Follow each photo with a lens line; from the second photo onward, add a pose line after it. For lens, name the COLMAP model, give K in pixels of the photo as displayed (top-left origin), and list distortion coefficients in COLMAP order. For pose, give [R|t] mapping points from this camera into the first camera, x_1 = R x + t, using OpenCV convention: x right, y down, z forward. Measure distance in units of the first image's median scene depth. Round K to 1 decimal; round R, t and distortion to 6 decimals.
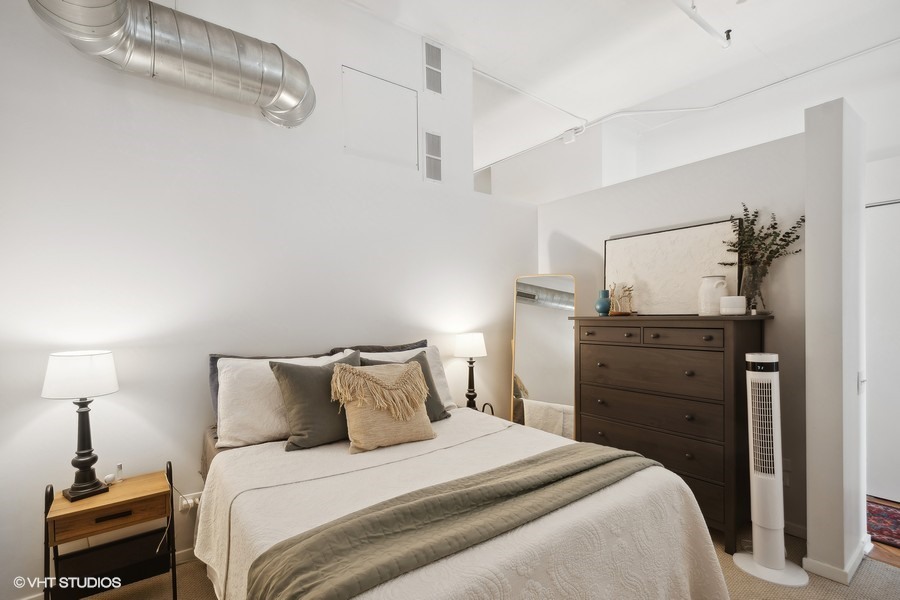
lens RADIAL K [[408.6, 0, 449.7], [0, 408.6, 312.4], [0, 0, 1]] dist [0.016382, -0.000218]
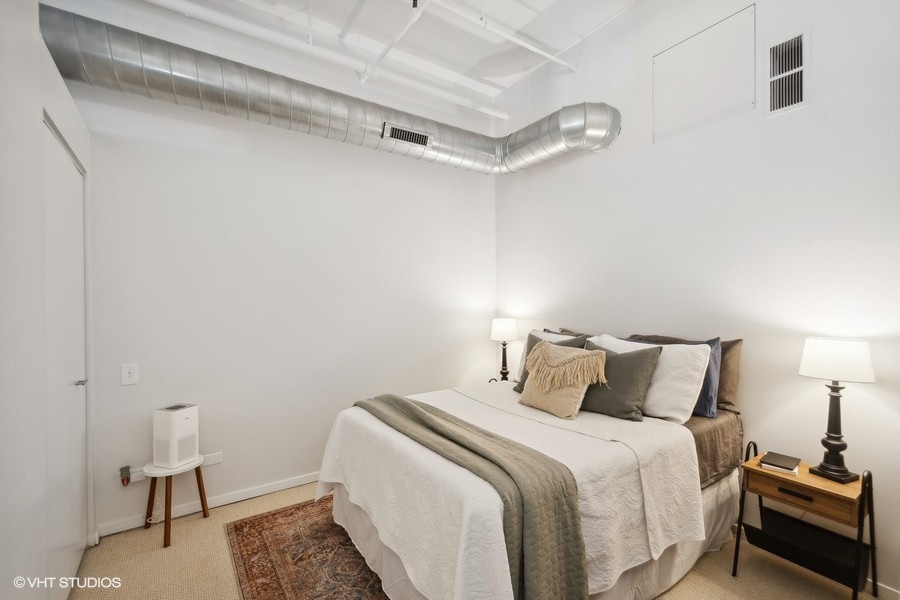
lens RADIAL K [[405.7, 0, 450.0], [0, 405.7, 300.0], [0, 0, 1]] dist [-0.000811, -0.000425]
pose [[-0.055634, 0.003873, -0.998444, 0.254106], [0.003118, 0.999988, 0.003705, -0.003282], [0.998446, -0.002907, -0.055645, 0.182108]]
